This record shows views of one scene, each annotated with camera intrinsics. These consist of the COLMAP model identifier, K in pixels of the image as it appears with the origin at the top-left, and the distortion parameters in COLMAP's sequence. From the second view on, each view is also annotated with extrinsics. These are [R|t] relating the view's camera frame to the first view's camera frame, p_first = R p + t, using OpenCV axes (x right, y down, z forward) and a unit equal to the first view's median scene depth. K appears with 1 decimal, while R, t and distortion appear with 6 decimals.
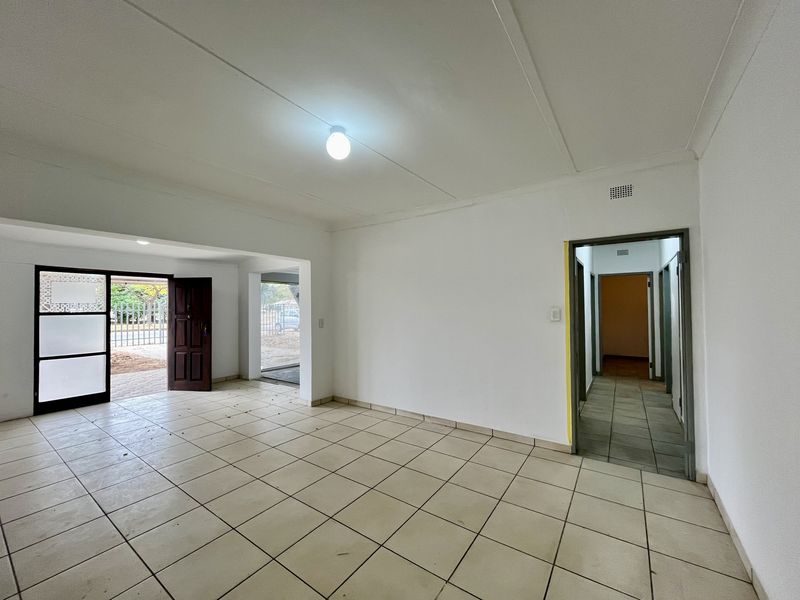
lens RADIAL K [[322.1, 0, 393.4], [0, 322.1, 302.1], [0, 0, 1]] dist [-0.010155, 0.000333]
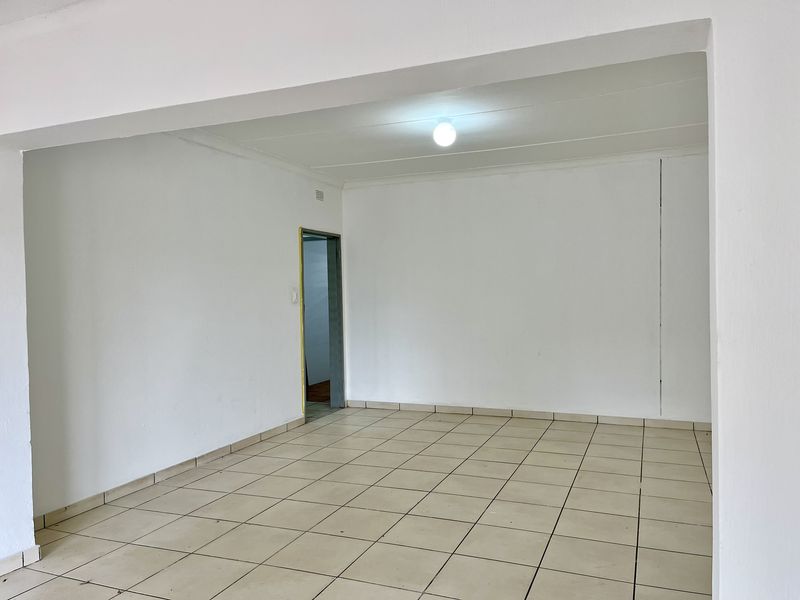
lens RADIAL K [[614.1, 0, 400.0], [0, 614.1, 300.0], [0, 0, 1]] dist [0.004090, -0.008005]
pose [[-0.220036, -0.009317, 0.975447, -1.176208], [0.002505, 0.999946, 0.010116, 0.025571], [-0.975488, 0.004669, -0.220001, 0.865231]]
